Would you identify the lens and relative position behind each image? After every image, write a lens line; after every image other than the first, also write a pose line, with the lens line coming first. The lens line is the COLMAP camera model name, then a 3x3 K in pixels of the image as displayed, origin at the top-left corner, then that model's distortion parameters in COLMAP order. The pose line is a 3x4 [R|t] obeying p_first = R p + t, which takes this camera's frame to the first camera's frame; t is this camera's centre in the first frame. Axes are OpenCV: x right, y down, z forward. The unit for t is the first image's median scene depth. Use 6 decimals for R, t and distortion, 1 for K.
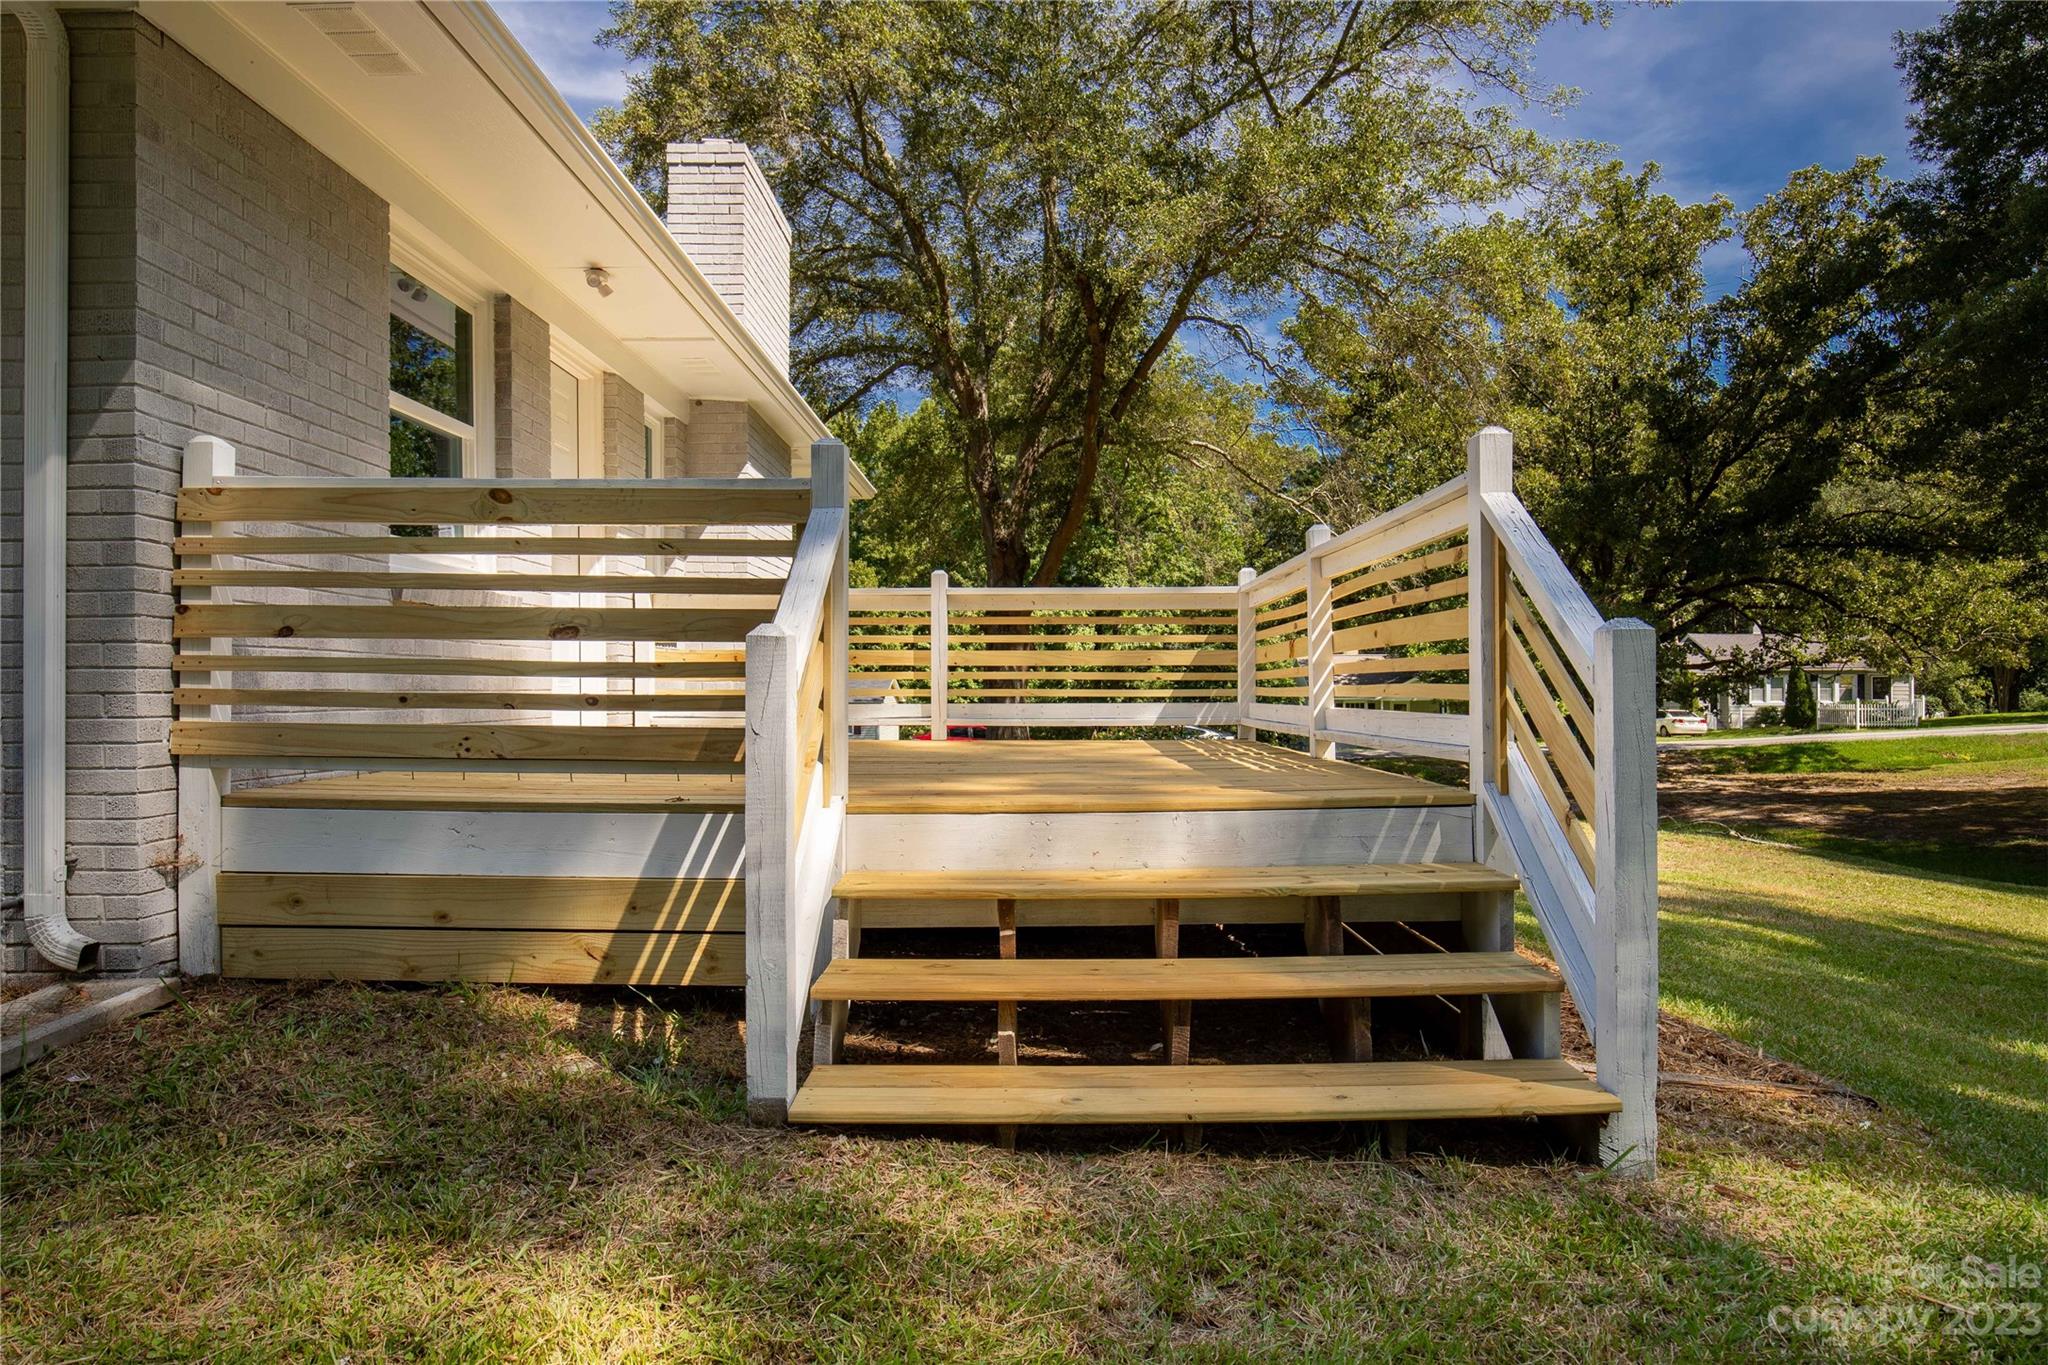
lens RADIAL K [[1233.9, 0, 1027.0], [0, 1233.9, 692.7], [0, 0, 1]] dist [0.028975, 0.001381]
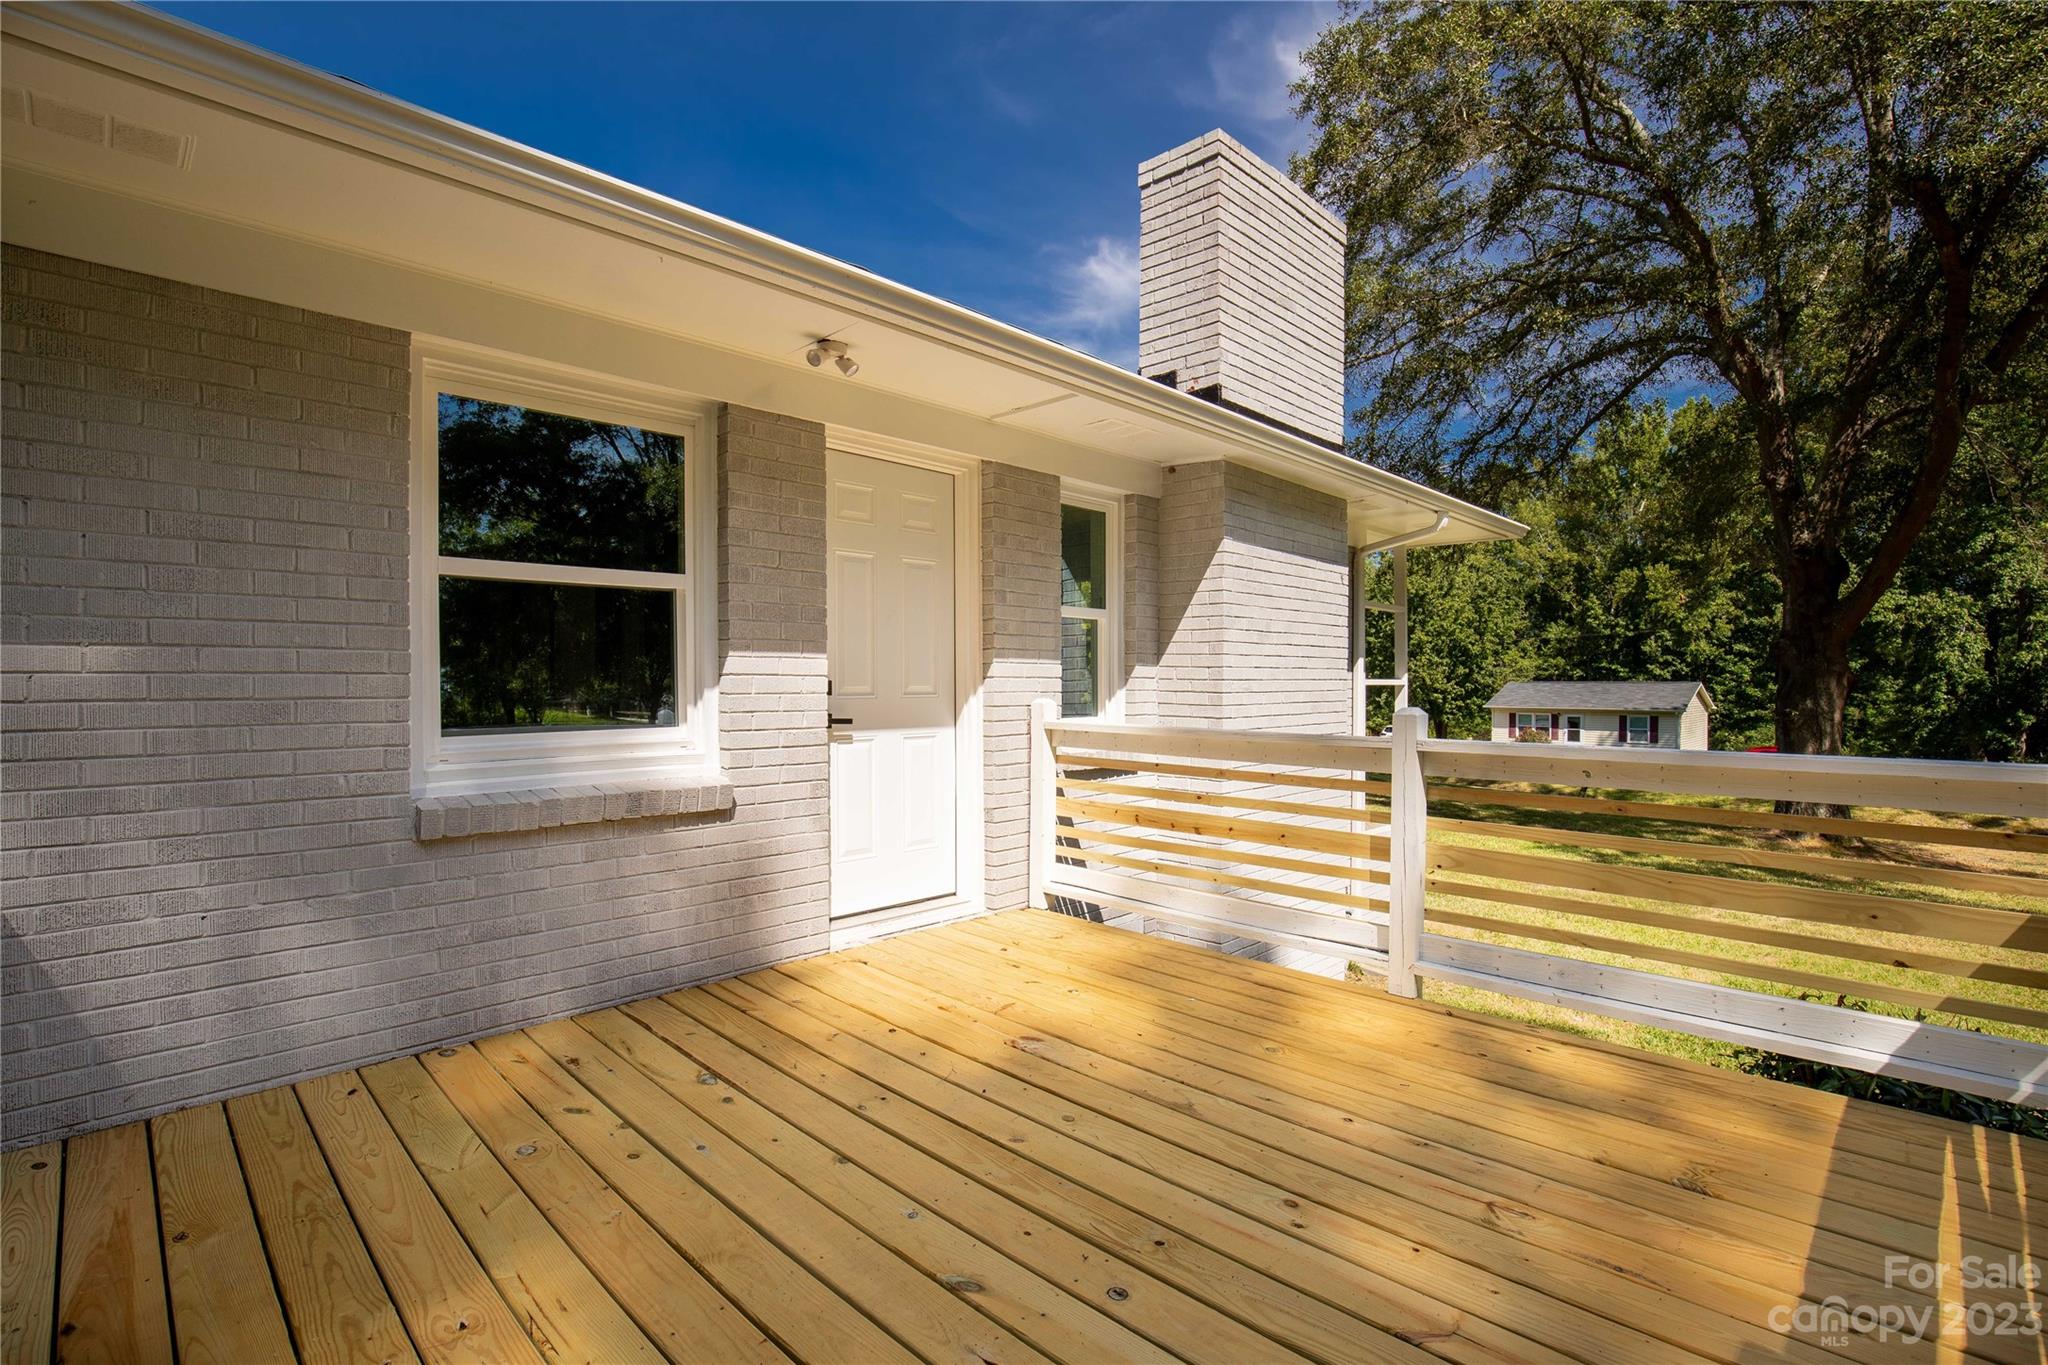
lens RADIAL K [[949.0, 0, 1017.4], [0, 949.0, 692.5], [0, 0, 1]] dist [-0.032420, 0.006194]
pose [[0.714393, 0.019161, -0.699482, 0.039172], [-0.001339, 0.999661, 0.026017, -0.042184], [0.699743, -0.017650, 0.714176, 0.195653]]
